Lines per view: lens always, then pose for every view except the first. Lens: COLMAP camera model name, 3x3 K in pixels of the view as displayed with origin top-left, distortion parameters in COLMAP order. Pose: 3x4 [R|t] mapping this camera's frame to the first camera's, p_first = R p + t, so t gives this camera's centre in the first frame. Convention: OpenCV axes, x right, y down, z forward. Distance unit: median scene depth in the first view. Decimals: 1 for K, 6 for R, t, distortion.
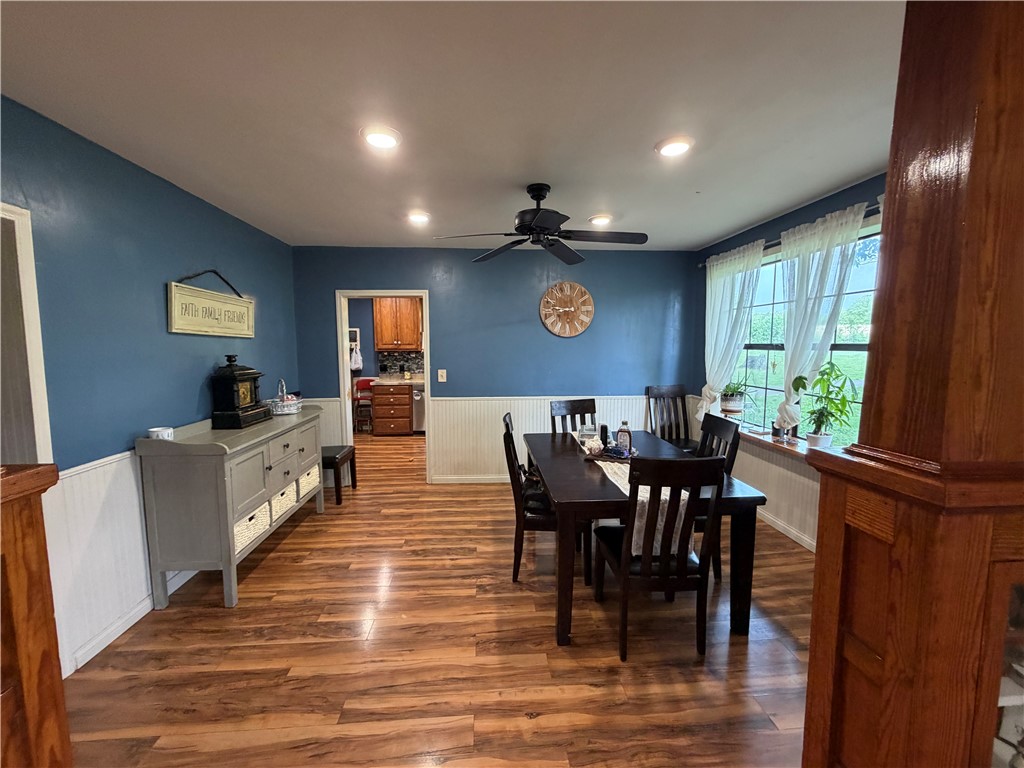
lens RADIAL K [[407.1, 0, 510.0], [0, 407.1, 386.5], [0, 0, 1]] dist [-0.001170, 0.000107]
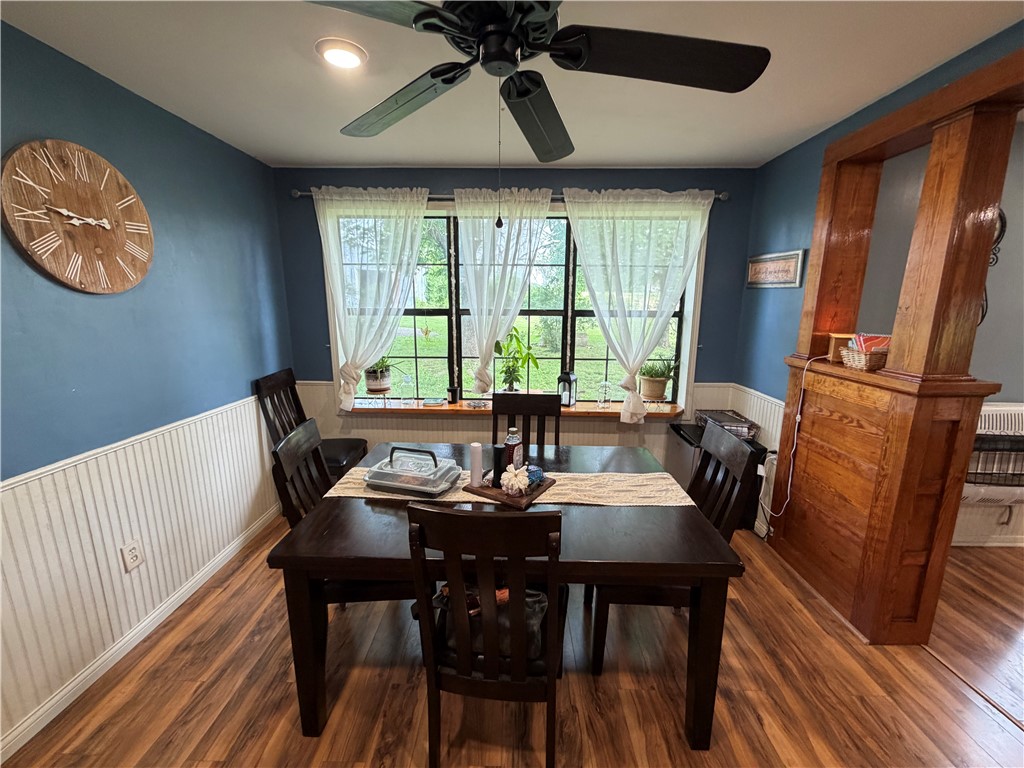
lens RADIAL K [[407.1, 0, 510.0], [0, 407.1, 386.5], [0, 0, 1]] dist [-0.001170, 0.000107]
pose [[0.100176, -0.197891, 0.975092, -0.228416], [0.097348, 0.977269, 0.188332, -0.070505], [-0.990196, 0.076057, 0.117163, 0.575088]]
